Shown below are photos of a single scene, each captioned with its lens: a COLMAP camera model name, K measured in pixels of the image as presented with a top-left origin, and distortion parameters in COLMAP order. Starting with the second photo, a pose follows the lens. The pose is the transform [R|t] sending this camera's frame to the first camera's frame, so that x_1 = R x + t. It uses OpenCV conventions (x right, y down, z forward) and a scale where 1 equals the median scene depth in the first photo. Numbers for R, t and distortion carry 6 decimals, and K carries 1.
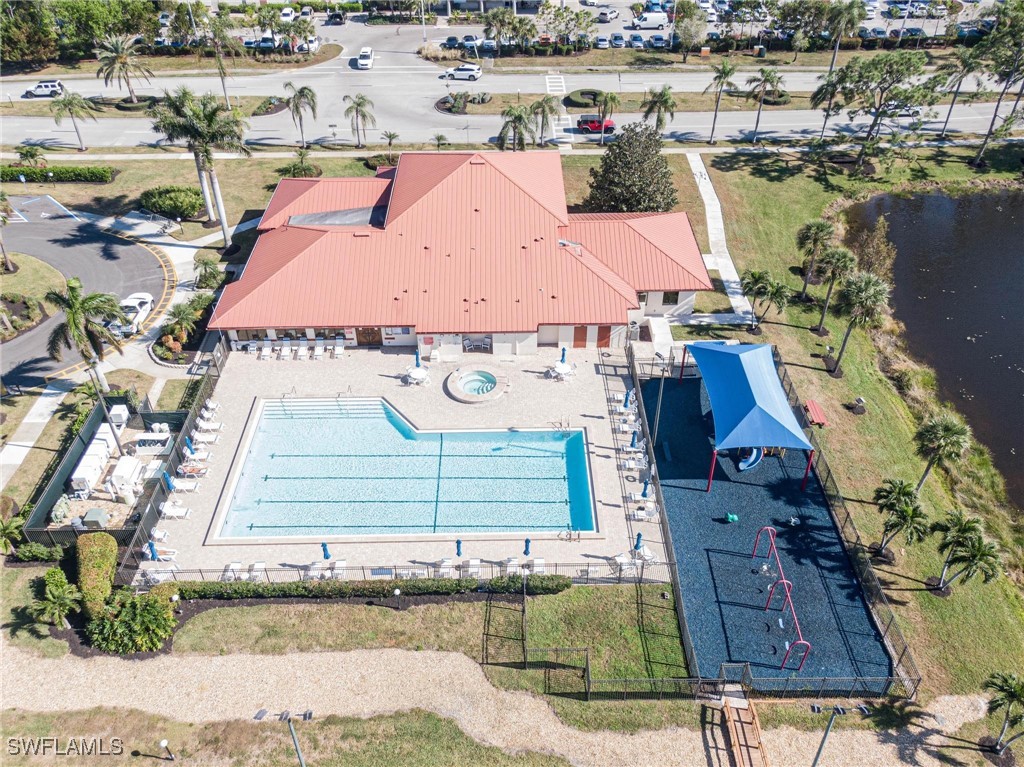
lens RADIAL K [[838.8, 0, 512.0], [0, 838.8, 383.5], [0, 0, 1]] dist [0.035111, -0.006794]
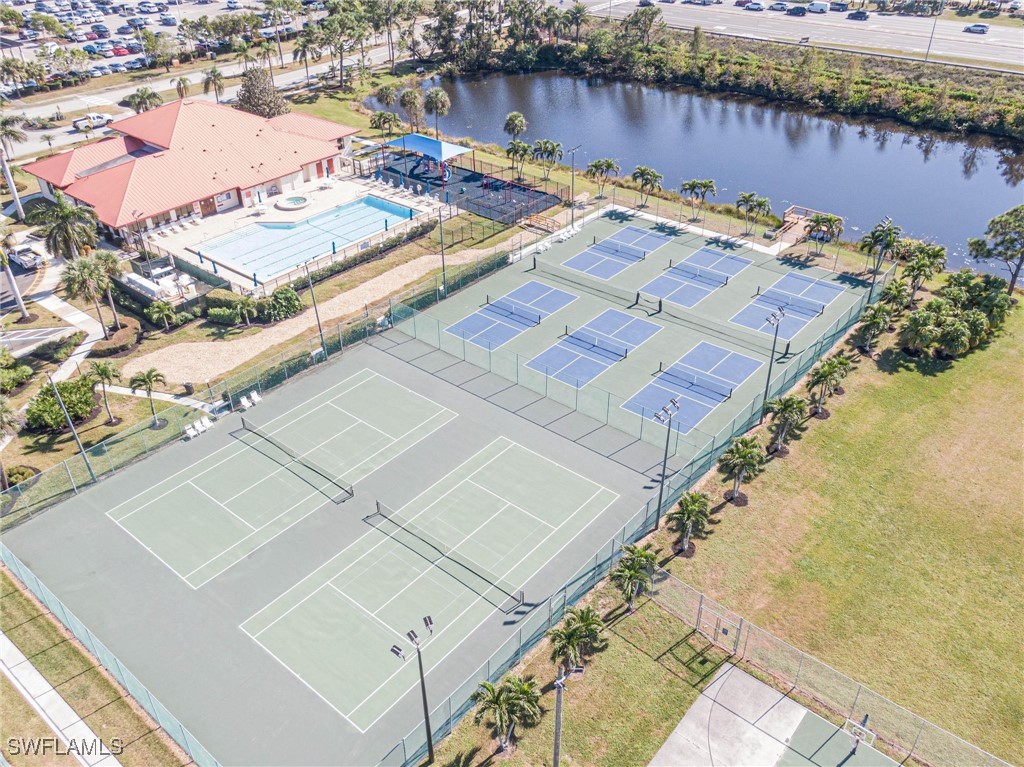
lens RADIAL K [[838.8, 0, 512.0], [0, 838.8, 383.5], [0, 0, 1]] dist [0.035111, -0.006794]
pose [[0.638580, -0.424682, 0.641764, -0.940874], [0.488549, 0.868057, 0.088304, 0.356711], [-0.594589, 0.257144, 0.761801, -0.406531]]
